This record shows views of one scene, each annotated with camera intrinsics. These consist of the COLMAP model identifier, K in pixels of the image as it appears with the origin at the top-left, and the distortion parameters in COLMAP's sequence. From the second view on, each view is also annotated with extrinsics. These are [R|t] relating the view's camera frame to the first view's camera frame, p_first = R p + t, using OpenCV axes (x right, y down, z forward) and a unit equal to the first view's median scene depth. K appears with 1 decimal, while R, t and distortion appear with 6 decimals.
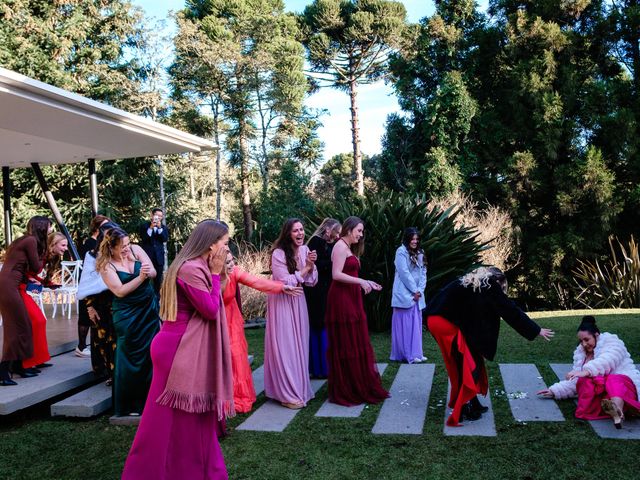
lens RADIAL K [[528.0, 0, 320.0], [0, 528.0, 240.0], [0, 0, 1]] dist [0.002380, -0.001114]
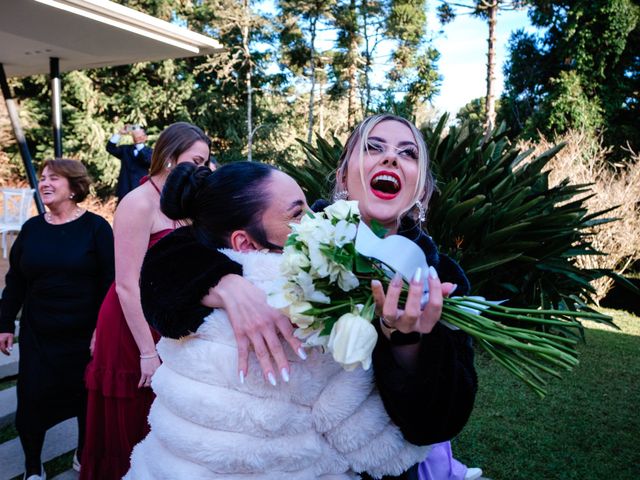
lens RADIAL K [[528.0, 0, 320.0], [0, 528.0, 240.0], [0, 0, 1]] dist [0.002380, -0.001114]
pose [[0.967229, 0.095770, -0.235150, 0.063138], [-0.070606, 0.991059, 0.113208, -0.003124], [0.243889, -0.092895, 0.965344, 0.148865]]
